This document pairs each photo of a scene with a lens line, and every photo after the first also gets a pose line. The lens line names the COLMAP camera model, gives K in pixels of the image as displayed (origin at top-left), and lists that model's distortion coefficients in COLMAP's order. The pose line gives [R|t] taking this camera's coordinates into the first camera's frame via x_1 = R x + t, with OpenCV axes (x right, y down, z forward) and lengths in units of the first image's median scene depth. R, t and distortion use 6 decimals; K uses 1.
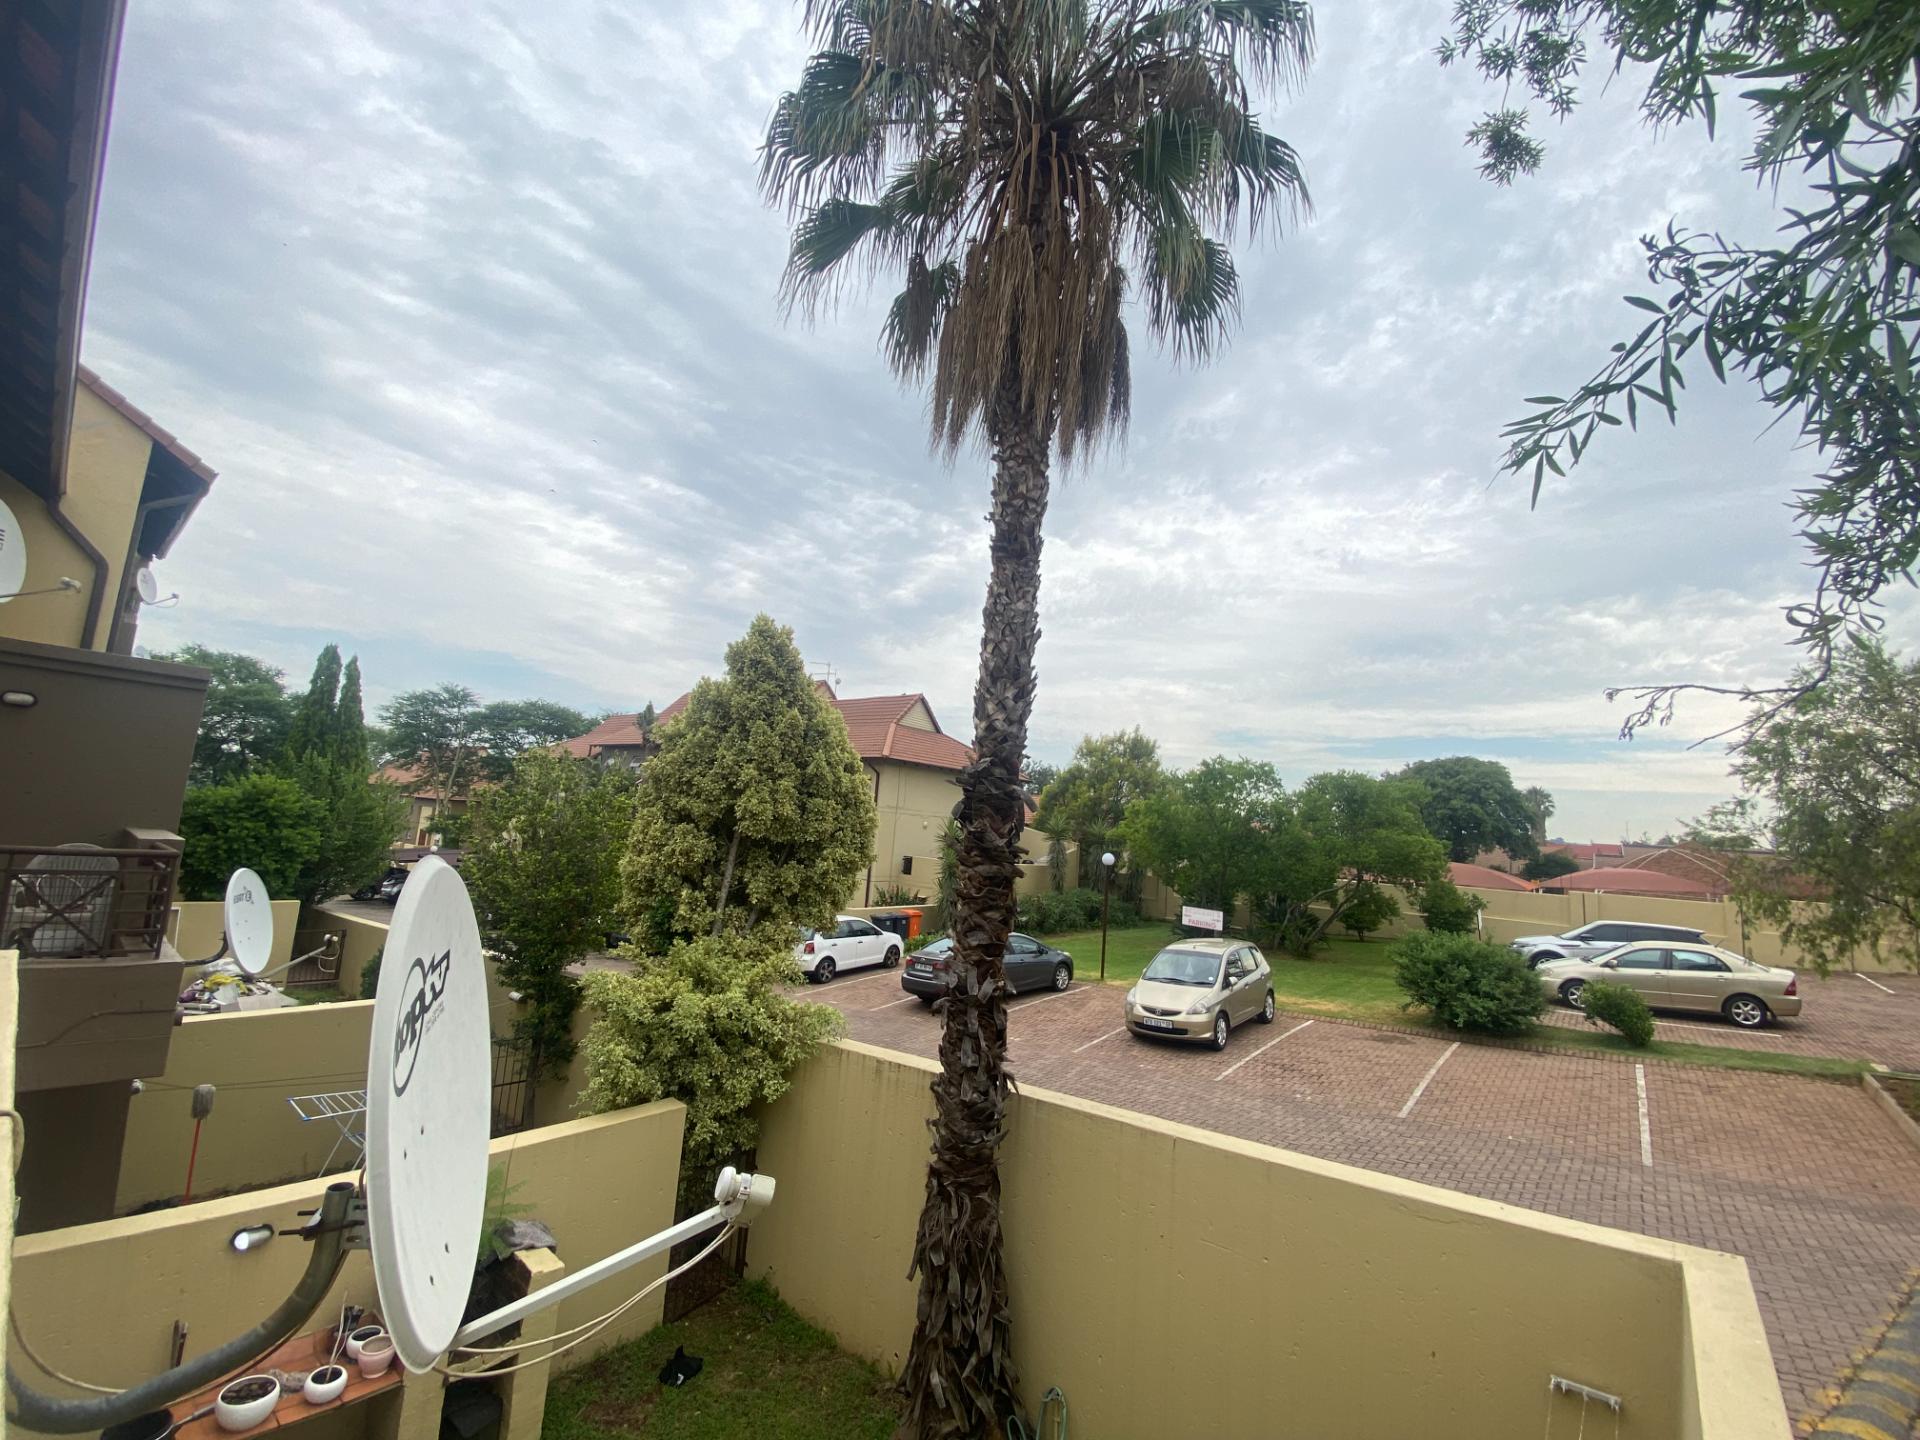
lens RADIAL K [[773.8, 0, 957.0], [0, 773.8, 670.8], [0, 0, 1]] dist [0.019987, -0.020072]
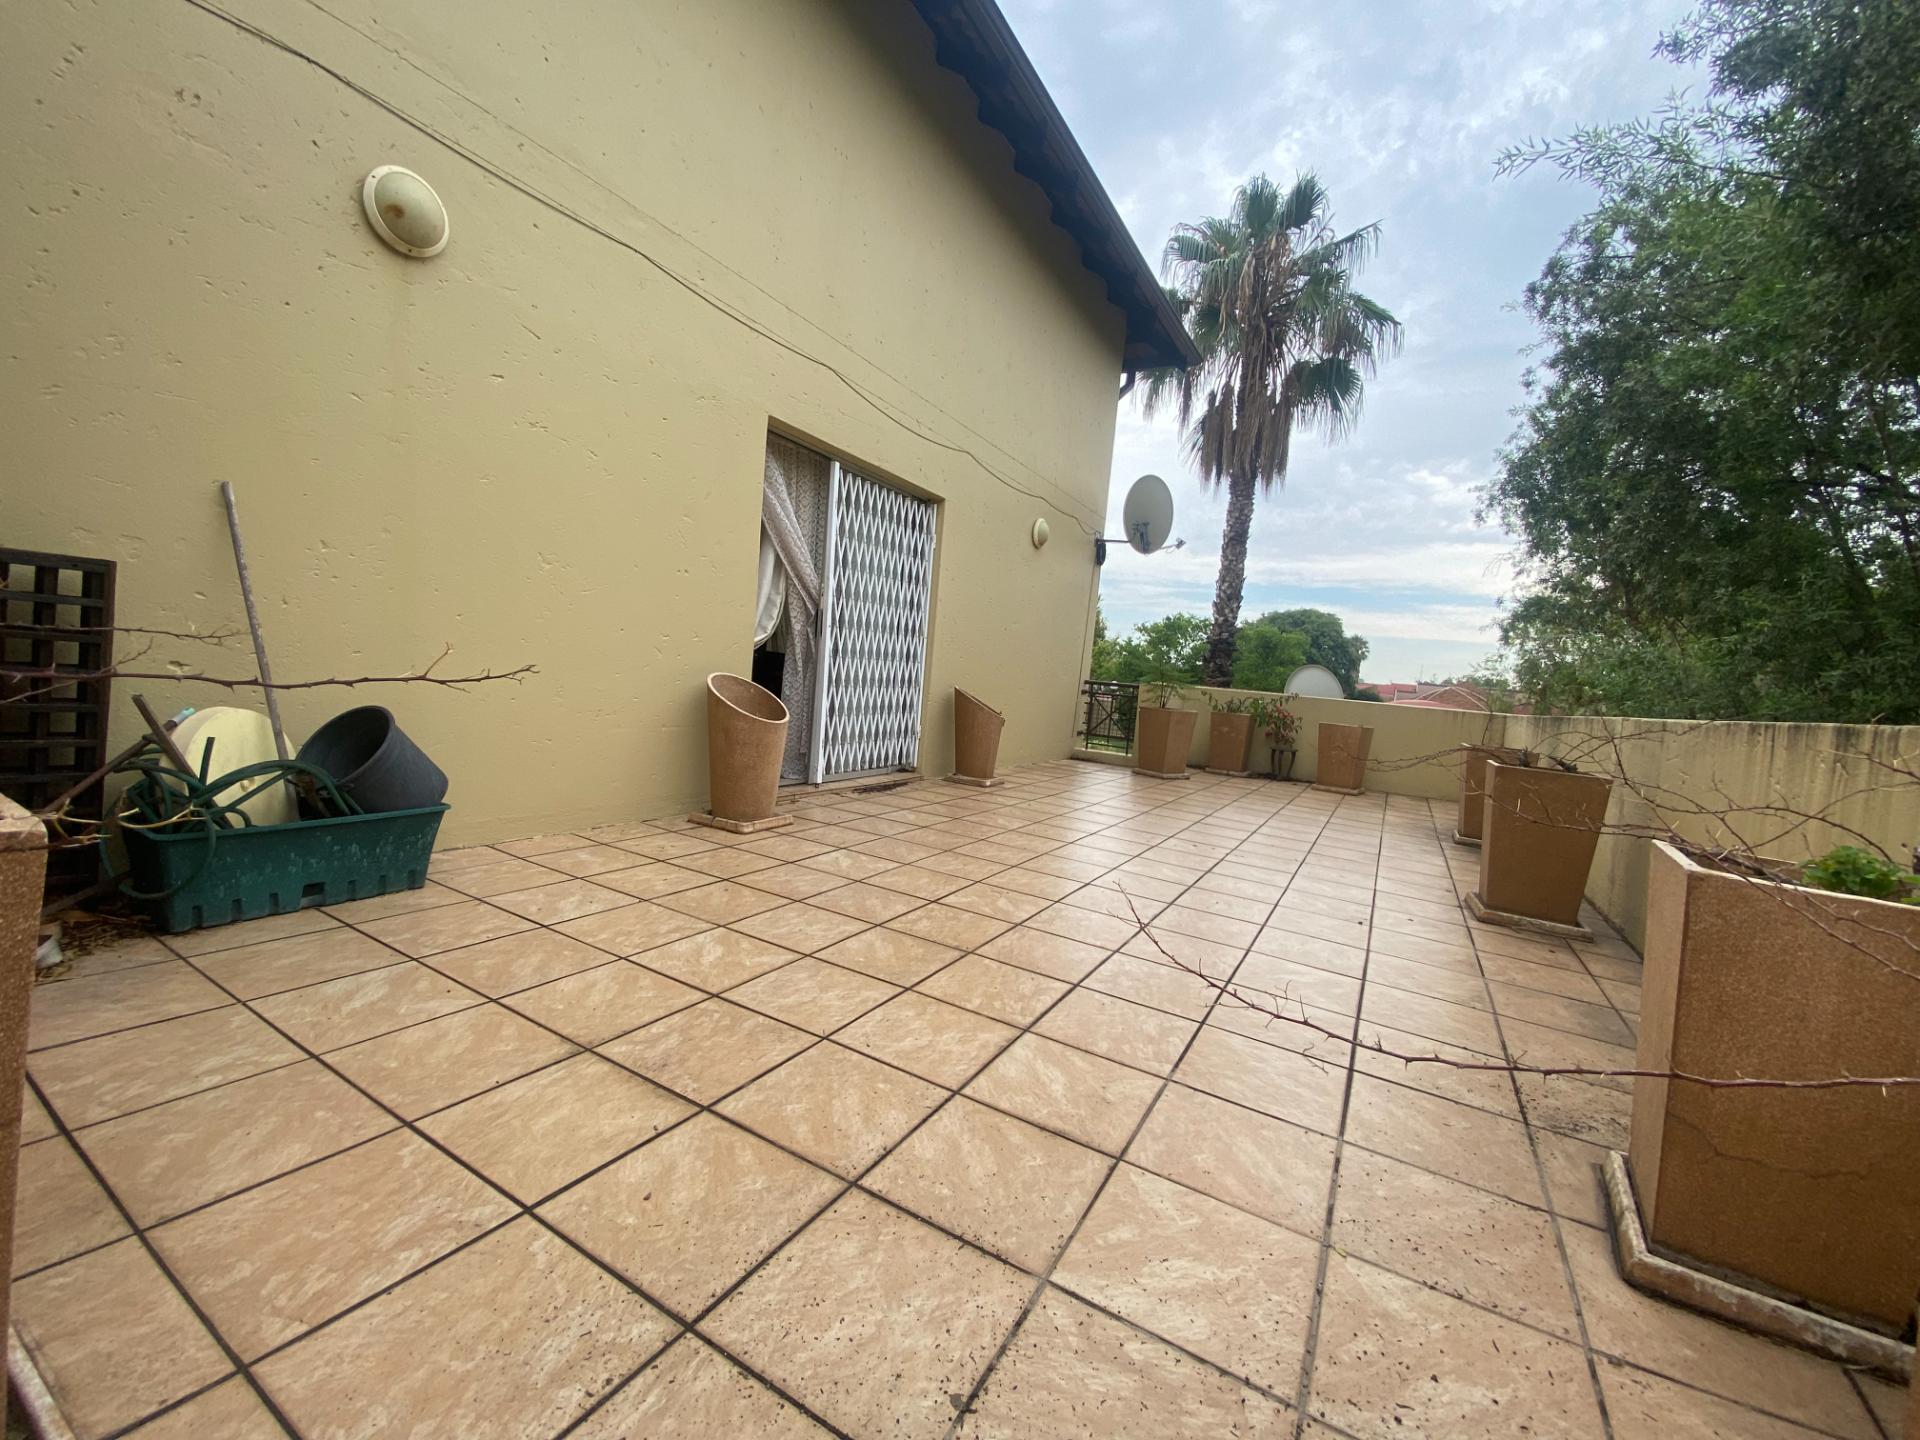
lens RADIAL K [[773.8, 0, 962.0], [0, 773.8, 715.7], [0, 0, 1]] dist [0.019987, -0.020072]
pose [[0.985043, 0.004853, 0.172242, -0.076554], [-0.050387, 0.964023, 0.260999, -0.015107], [-0.164778, -0.265774, 0.949849, -0.079517]]
